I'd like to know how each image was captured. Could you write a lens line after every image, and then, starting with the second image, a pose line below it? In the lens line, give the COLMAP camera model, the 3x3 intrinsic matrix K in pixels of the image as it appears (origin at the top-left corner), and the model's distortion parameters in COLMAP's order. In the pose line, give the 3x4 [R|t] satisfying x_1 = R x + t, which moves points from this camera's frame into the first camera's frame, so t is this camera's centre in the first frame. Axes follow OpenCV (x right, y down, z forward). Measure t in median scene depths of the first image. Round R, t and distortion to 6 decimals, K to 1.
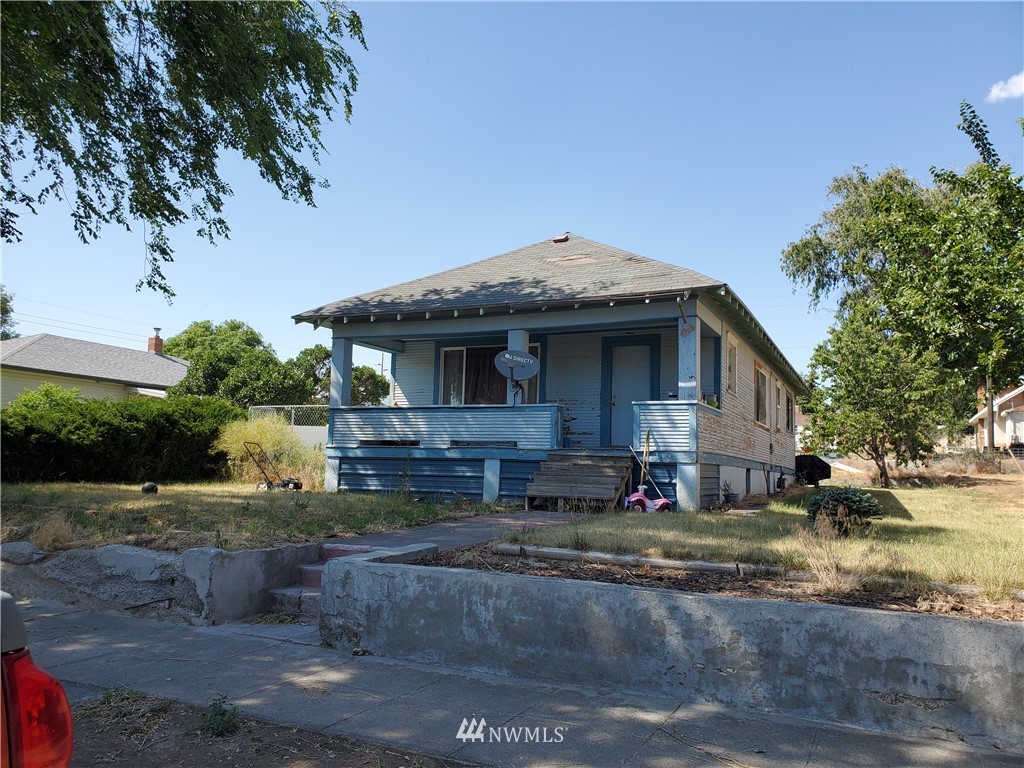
lens RADIAL K [[770.6, 0, 512.2], [0, 770.6, 367.9], [0, 0, 1]] dist [0.021184, -0.006857]
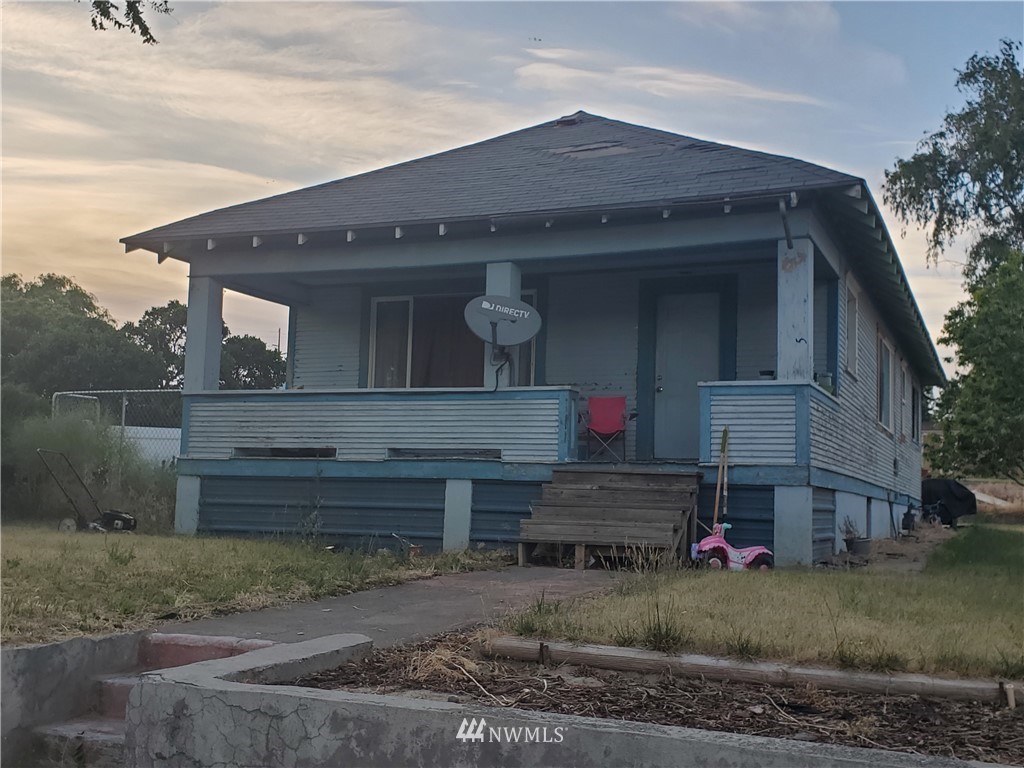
lens RADIAL K [[1128.1, 0, 512.0], [0, 1128.1, 384.0], [0, 0, 1]] dist [0.015910, -0.022244]
pose [[0.999337, 0.005979, 0.035905, -0.016268], [-0.006919, 0.999635, 0.026124, 0.021825], [-0.035735, -0.026355, 0.999014, 0.131635]]
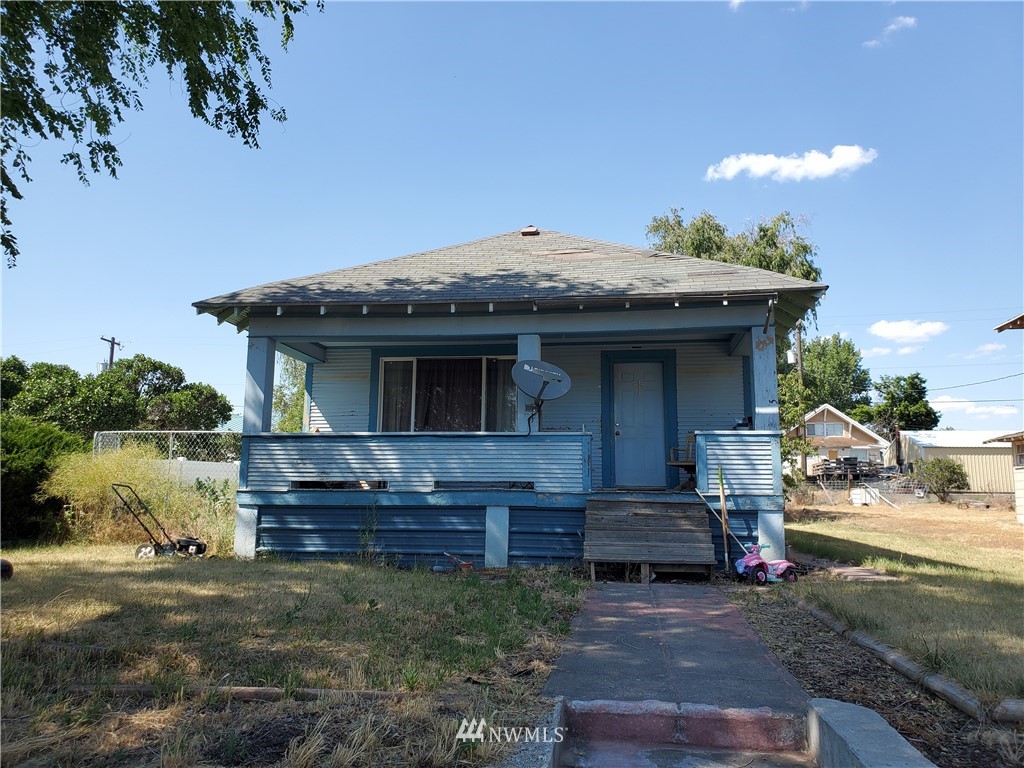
lens RADIAL K [[770.6, 0, 512.2], [0, 770.6, 367.9], [0, 0, 1]] dist [0.021184, -0.006857]
pose [[0.960241, 0.034500, 0.277031, -0.221984], [-0.024071, 0.998871, -0.040962, 0.015096], [-0.278131, 0.032665, 0.959988, 0.278598]]
